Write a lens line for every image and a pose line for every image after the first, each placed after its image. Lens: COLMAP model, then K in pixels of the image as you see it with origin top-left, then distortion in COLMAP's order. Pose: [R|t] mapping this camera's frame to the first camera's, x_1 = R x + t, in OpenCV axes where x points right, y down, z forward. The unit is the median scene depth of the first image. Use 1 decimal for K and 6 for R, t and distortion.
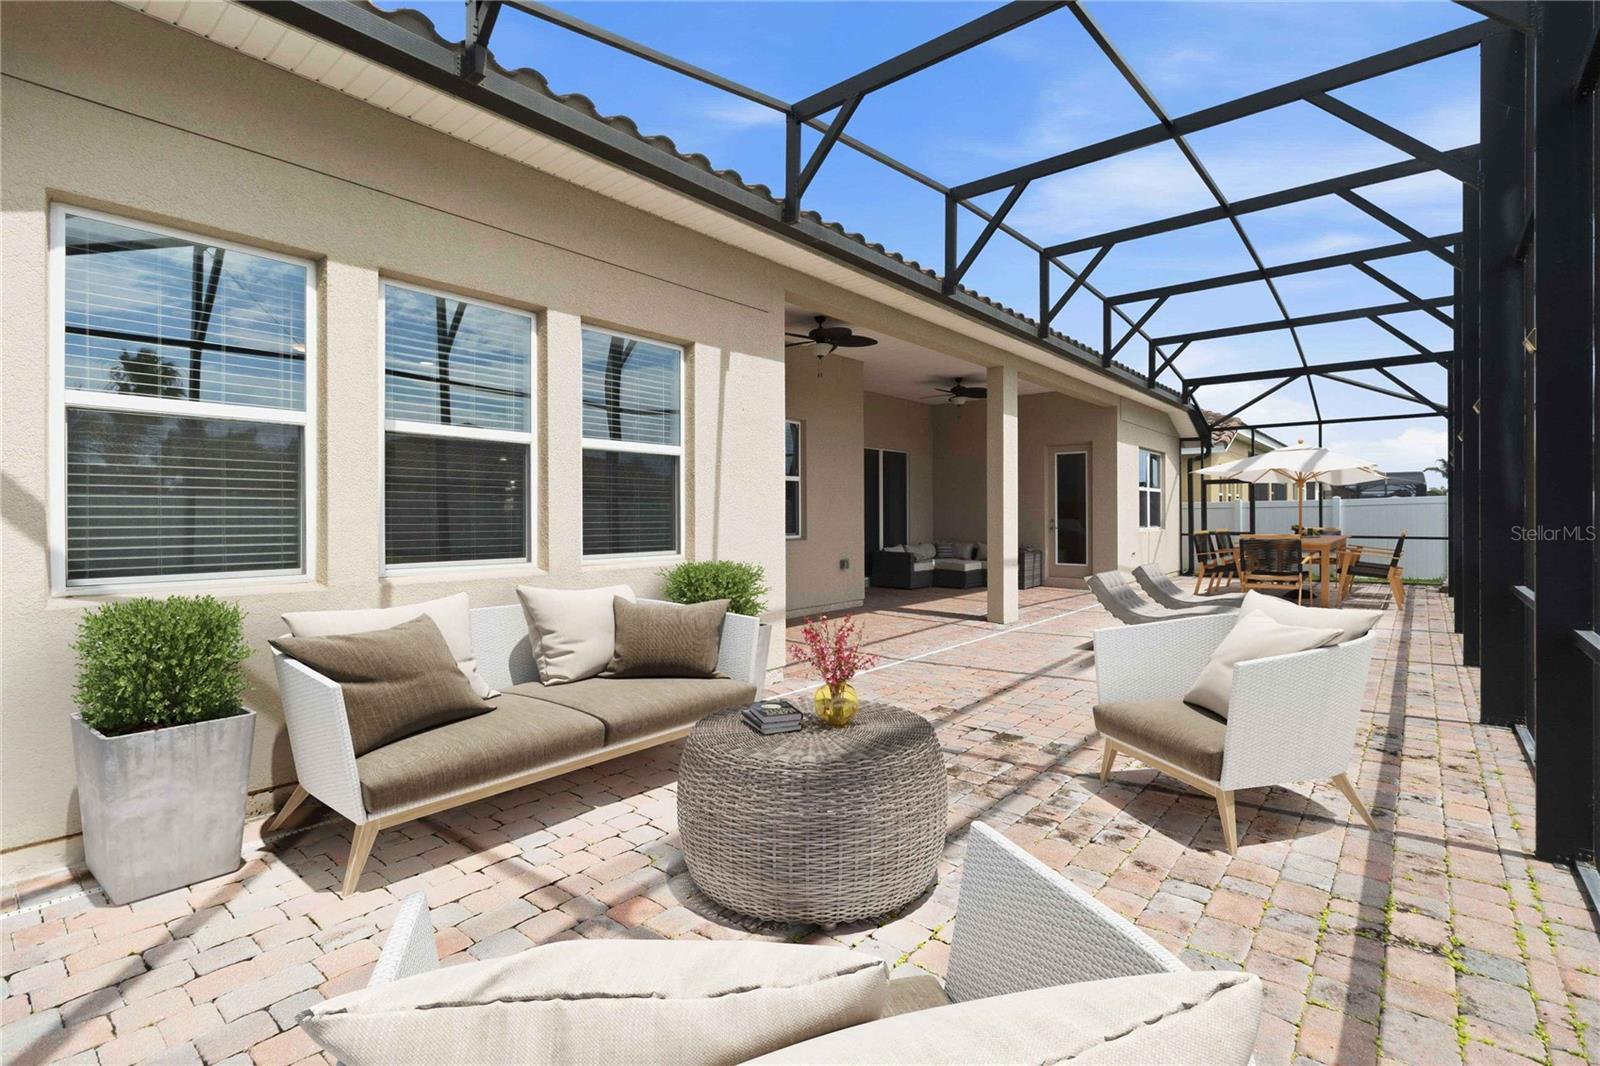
lens RADIAL K [[716.4, 0, 805.8], [0, 716.4, 522.9], [0, 0, 1]] dist [0.013650, 0.000474]
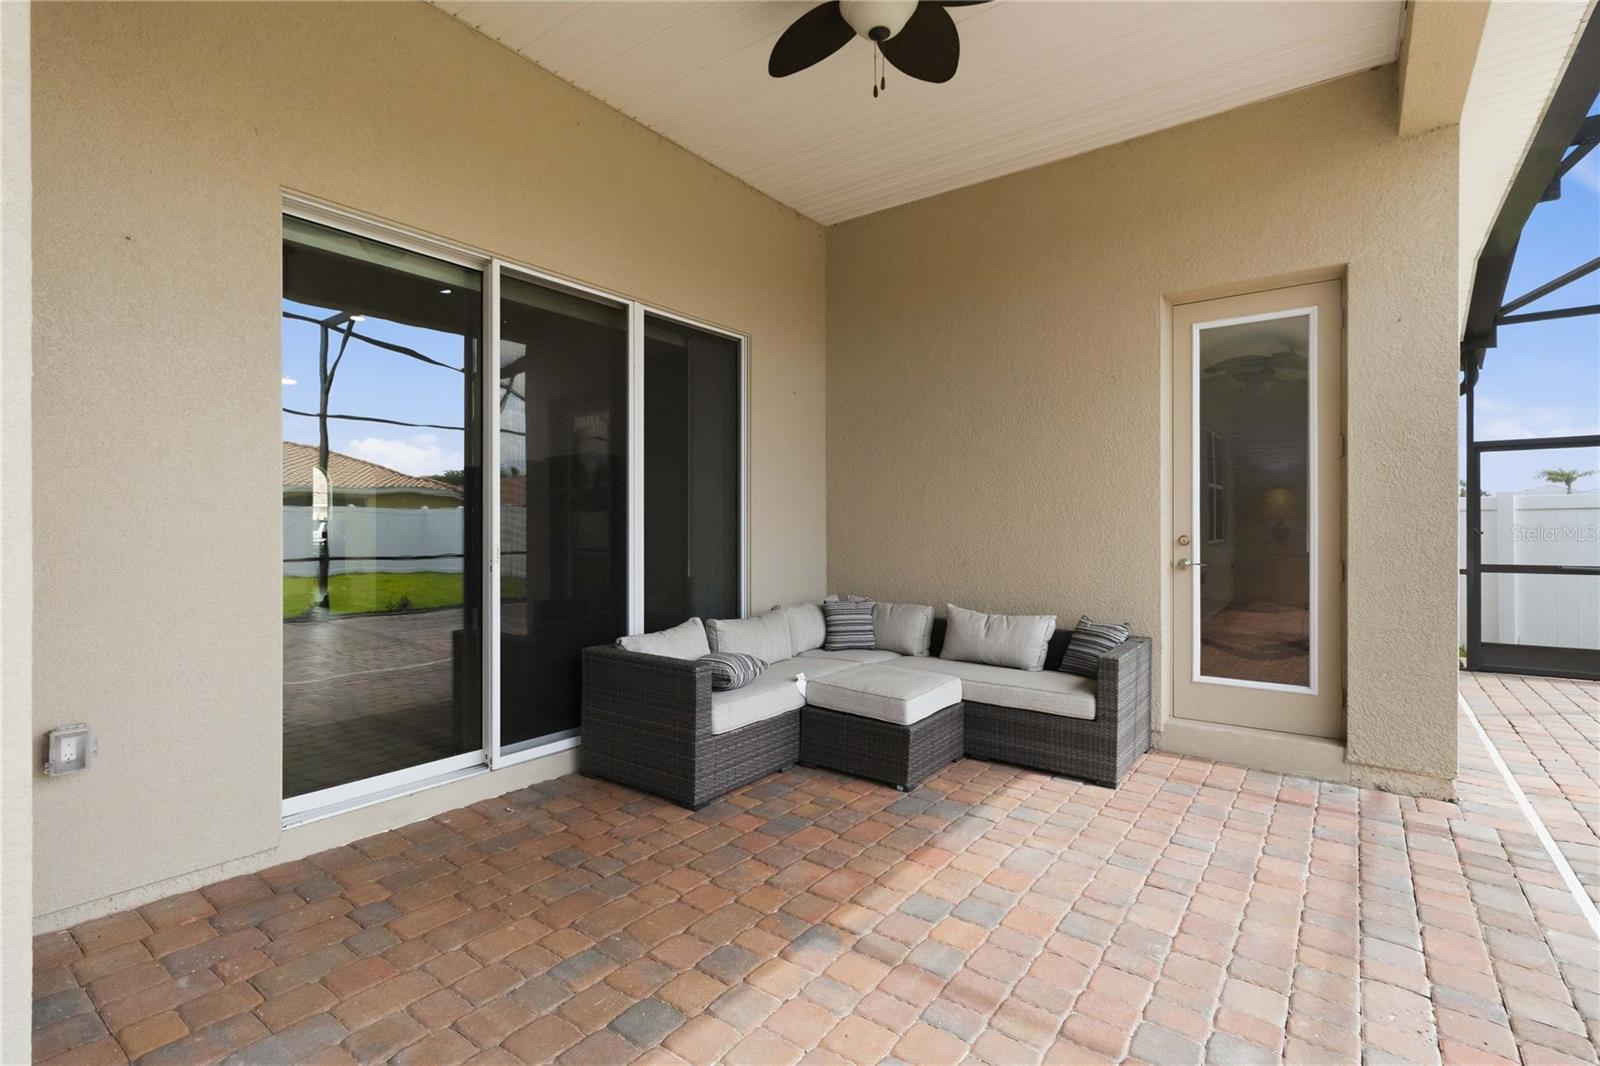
lens RADIAL K [[716.4, 0, 801.1], [0, 716.4, 531.7], [0, 0, 1]] dist [0.013650, 0.000474]
pose [[0.999406, 0.001151, 0.034439, 0.168149], [-0.000929, 0.999979, -0.006447, -0.005172], [-0.034446, 0.006411, 0.999386, 0.701375]]
